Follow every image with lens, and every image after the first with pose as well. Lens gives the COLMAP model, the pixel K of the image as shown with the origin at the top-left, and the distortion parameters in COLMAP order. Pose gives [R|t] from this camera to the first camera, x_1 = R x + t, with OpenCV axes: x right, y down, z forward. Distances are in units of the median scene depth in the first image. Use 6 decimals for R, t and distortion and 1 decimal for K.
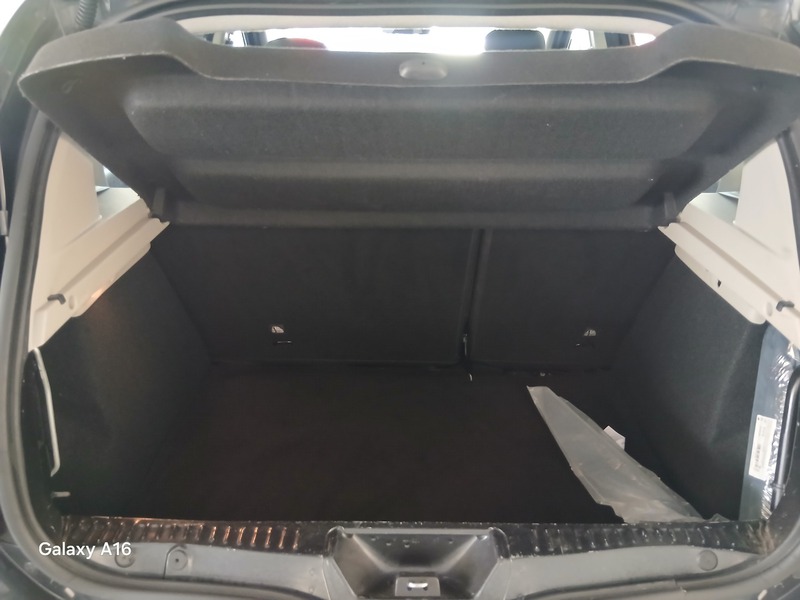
lens RADIAL K [[592.9, 0, 400.0], [0, 592.9, 300.0], [0, 0, 1]] dist [0.042824, -0.121091]
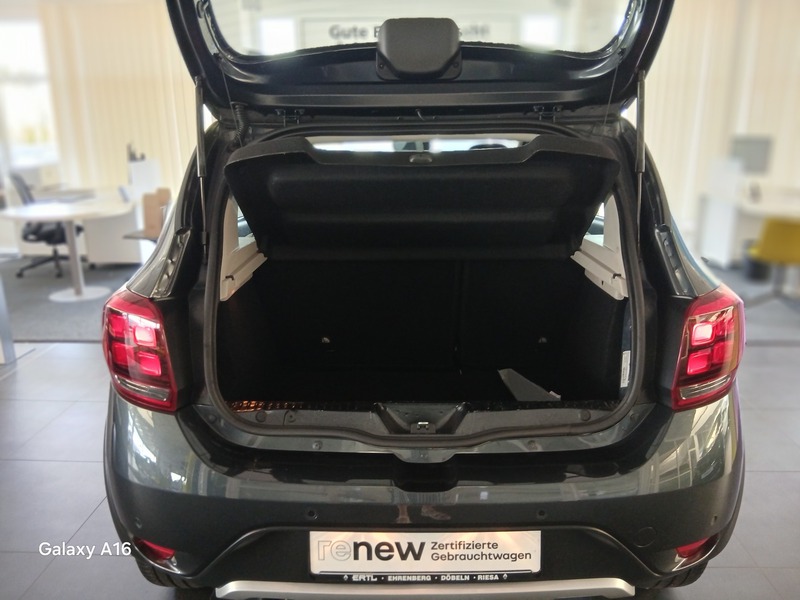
lens RADIAL K [[592.9, 0, 400.0], [0, 592.9, 300.0], [0, 0, 1]] dist [0.042824, -0.121091]
pose [[0.999848, -0.013150, -0.011412, -0.011905], [0.010904, 0.983899, -0.178390, 0.335483], [0.013574, 0.178238, 0.983894, -0.689642]]
